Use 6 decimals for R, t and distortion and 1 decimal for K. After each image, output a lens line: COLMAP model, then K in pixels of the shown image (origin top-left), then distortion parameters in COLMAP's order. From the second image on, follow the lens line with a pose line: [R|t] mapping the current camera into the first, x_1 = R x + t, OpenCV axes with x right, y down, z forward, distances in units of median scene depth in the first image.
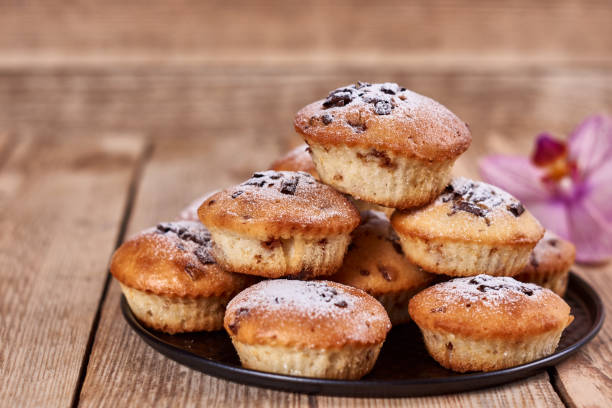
lens RADIAL K [[1564.5, 0, 306.0], [0, 1564.5, 204.0], [0, 0, 1]] dist [-0.078548, -0.238806]
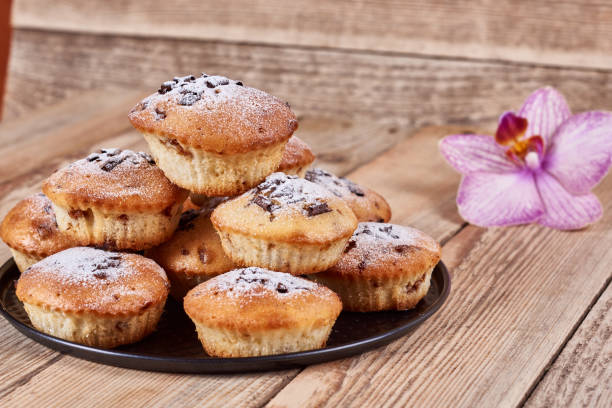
lens RADIAL K [[1564.5, 0, 306.0], [0, 1564.5, 204.0], [0, 0, 1]] dist [-0.078548, -0.238806]
pose [[0.900721, 0.111993, -0.419713, 0.571131], [-0.104235, 0.993688, 0.041456, -0.042749], [0.421706, 0.006408, 0.906710, 0.073863]]
